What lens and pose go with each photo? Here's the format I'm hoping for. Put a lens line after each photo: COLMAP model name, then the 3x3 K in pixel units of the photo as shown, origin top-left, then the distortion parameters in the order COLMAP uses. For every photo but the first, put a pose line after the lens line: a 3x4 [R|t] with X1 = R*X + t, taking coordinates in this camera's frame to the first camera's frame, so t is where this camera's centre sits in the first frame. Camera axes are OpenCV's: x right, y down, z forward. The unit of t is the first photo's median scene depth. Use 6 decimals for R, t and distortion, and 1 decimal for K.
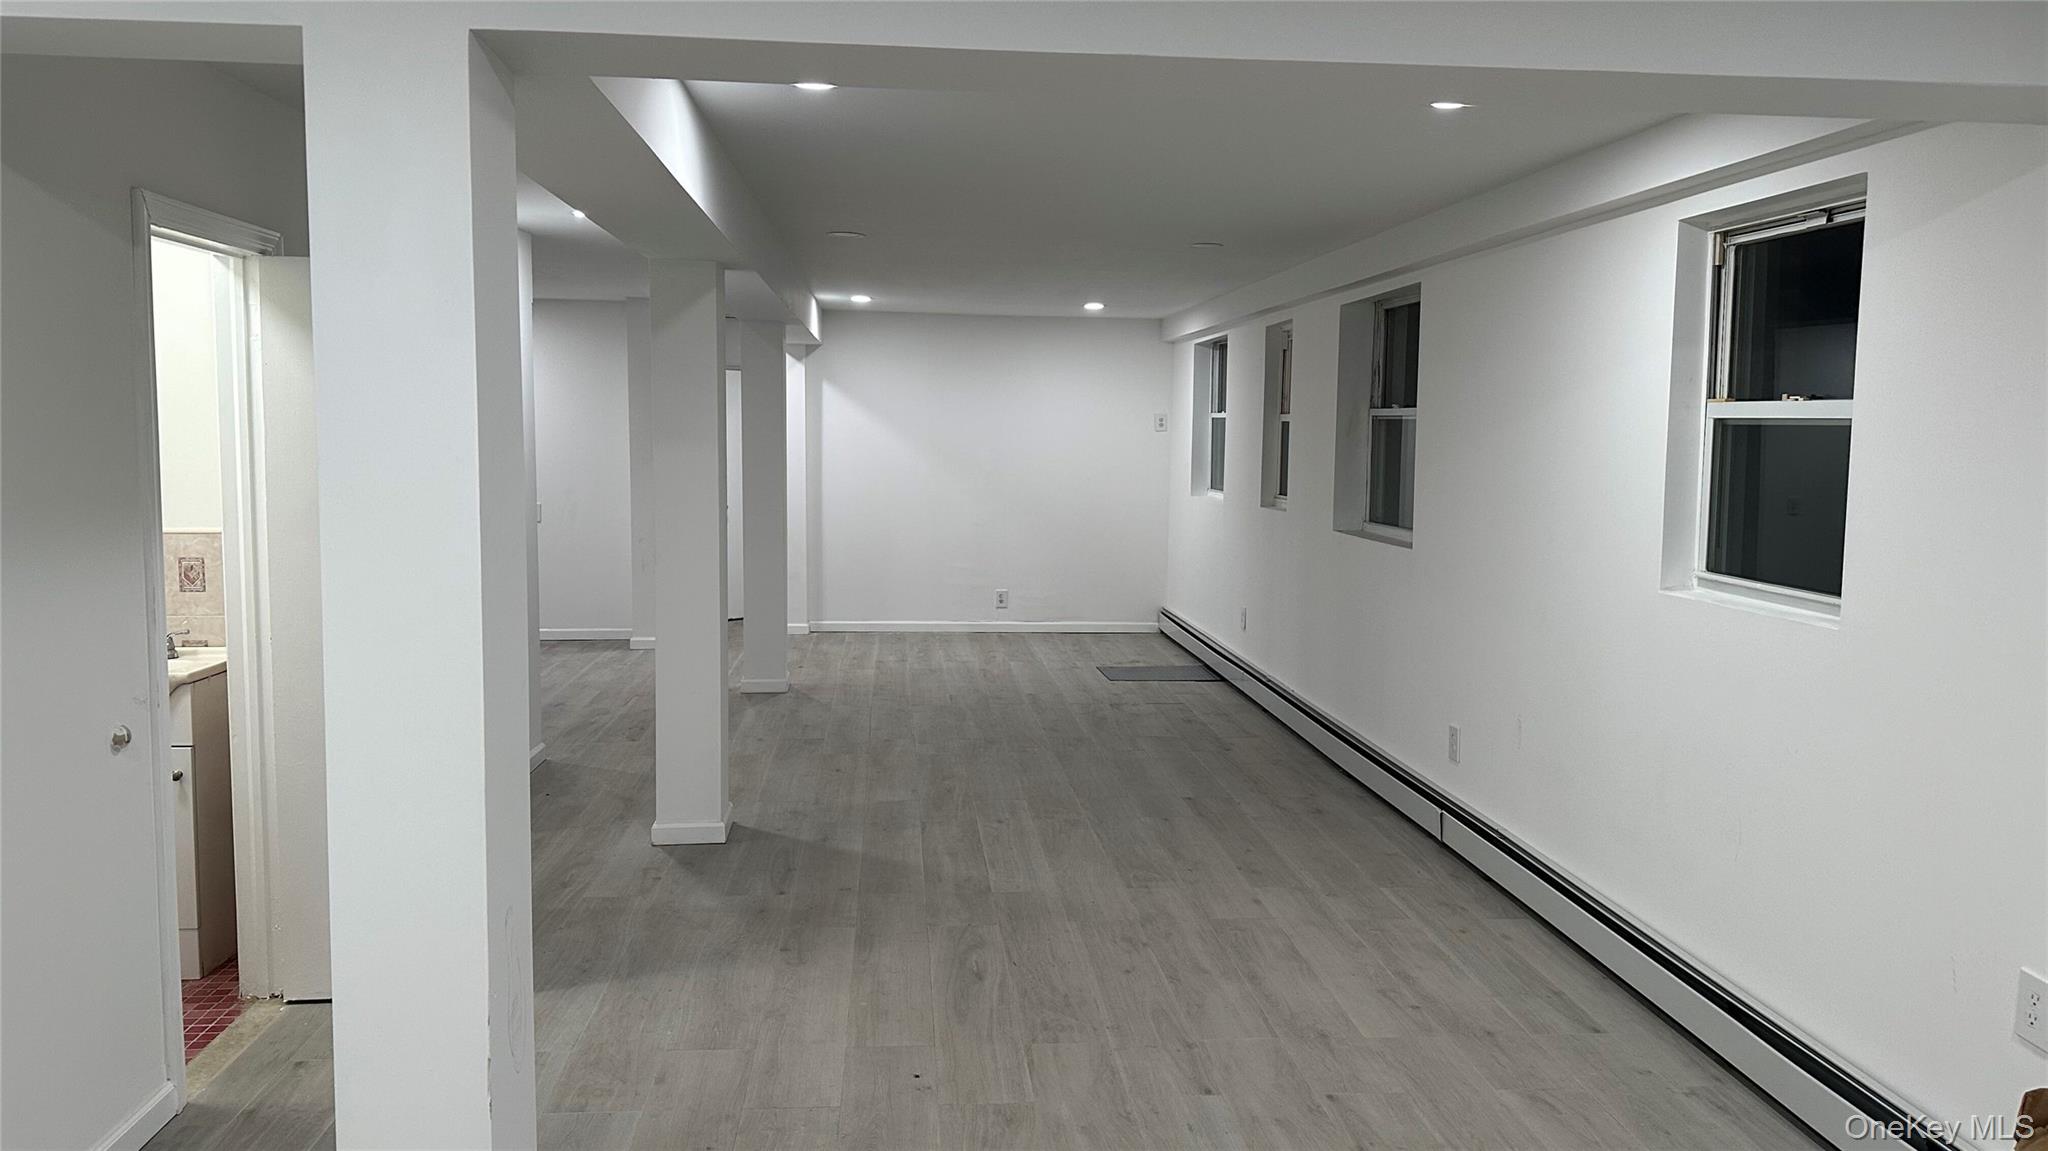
lens RADIAL K [[1466.6, 0, 1024.0], [0, 1466.6, 575.5], [0, 0, 1]] dist [0.158069, -0.301638]
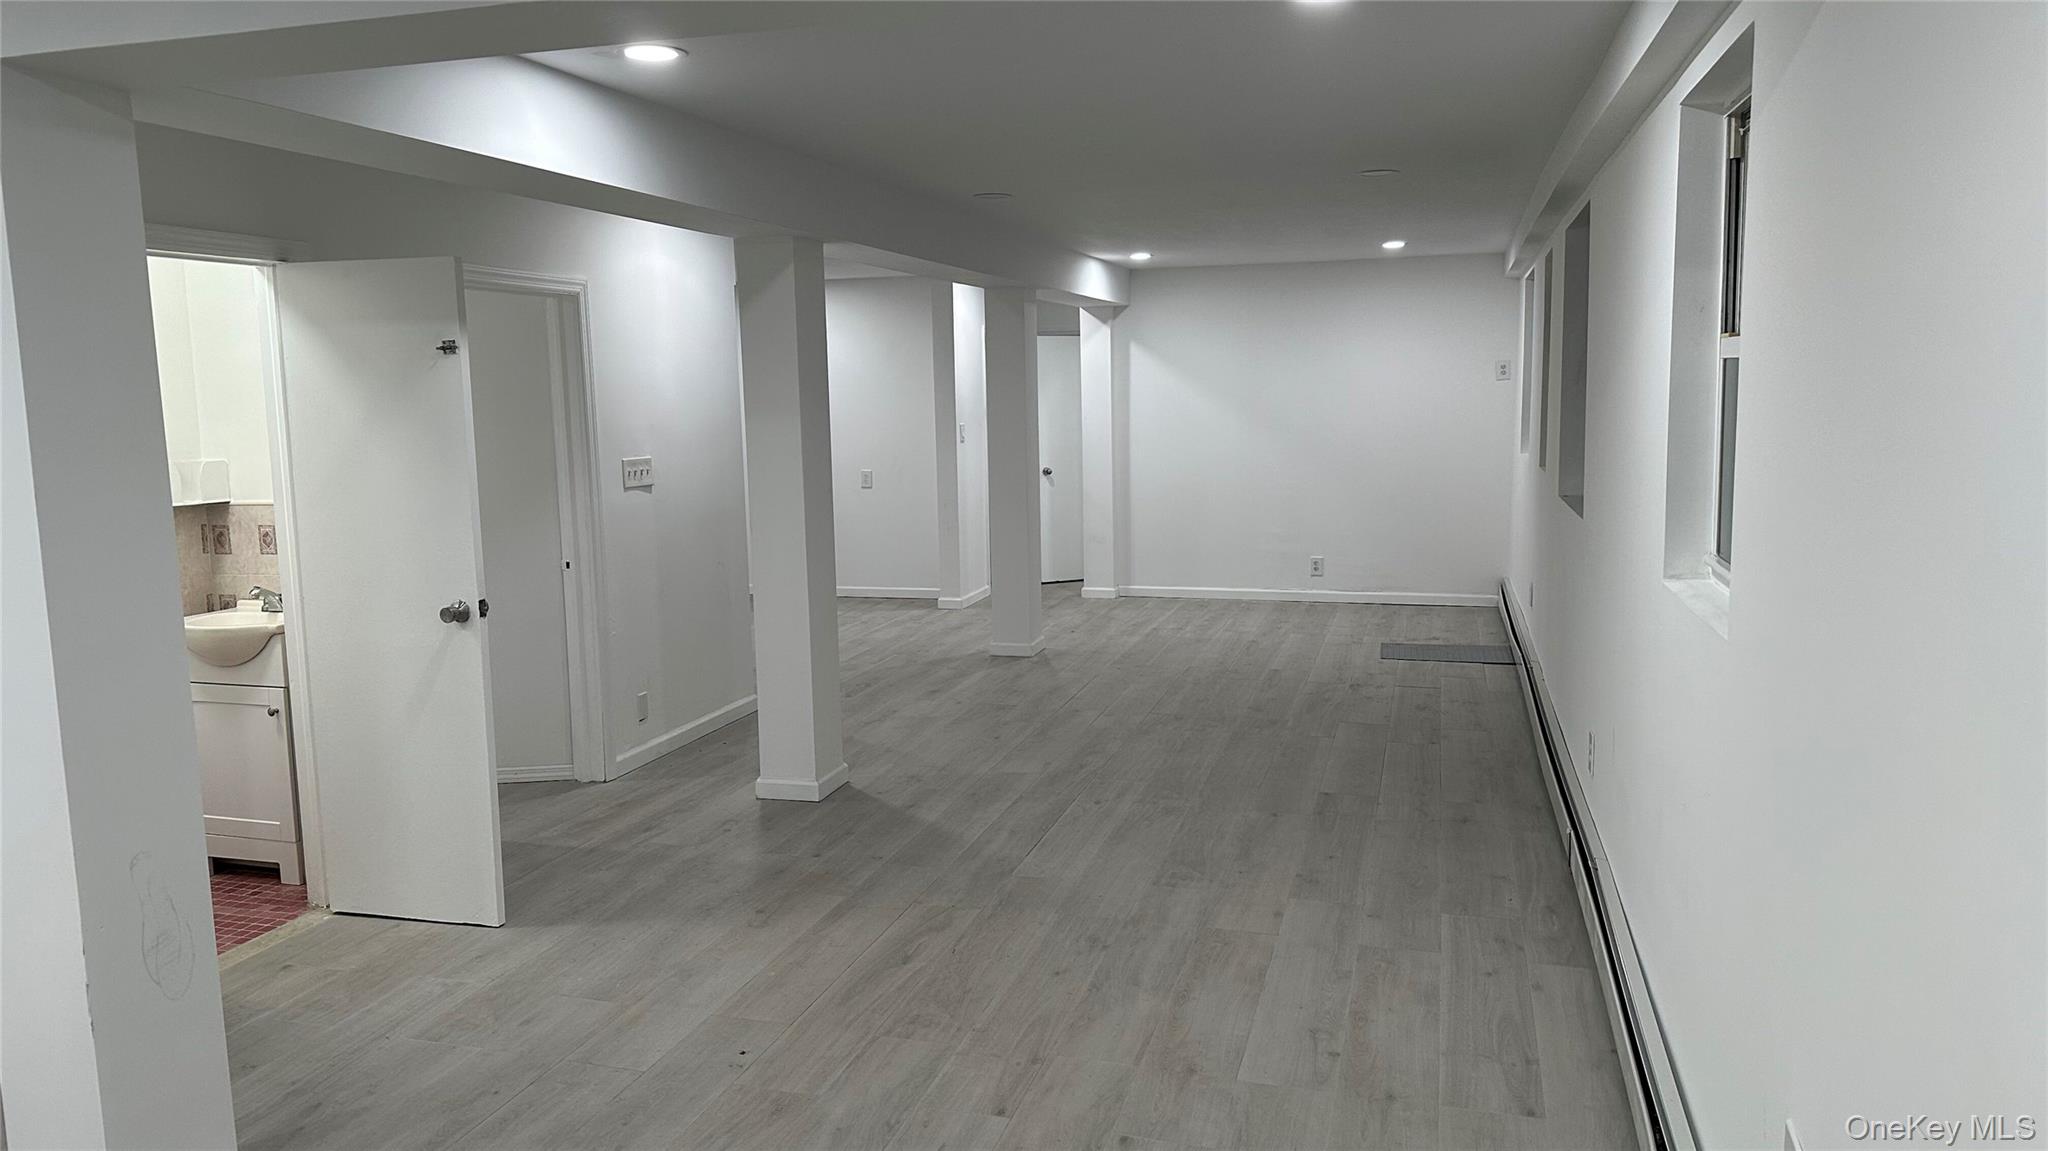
lens RADIAL K [[1466.6, 0, 1024.0], [0, 1466.6, 575.5], [0, 0, 1]] dist [0.158069, -0.301638]
pose [[0.924634, 0.018933, -0.380387, 0.342319], [-0.008008, 0.999509, 0.030283, -0.010370], [0.380773, -0.024954, 0.924332, 0.113436]]
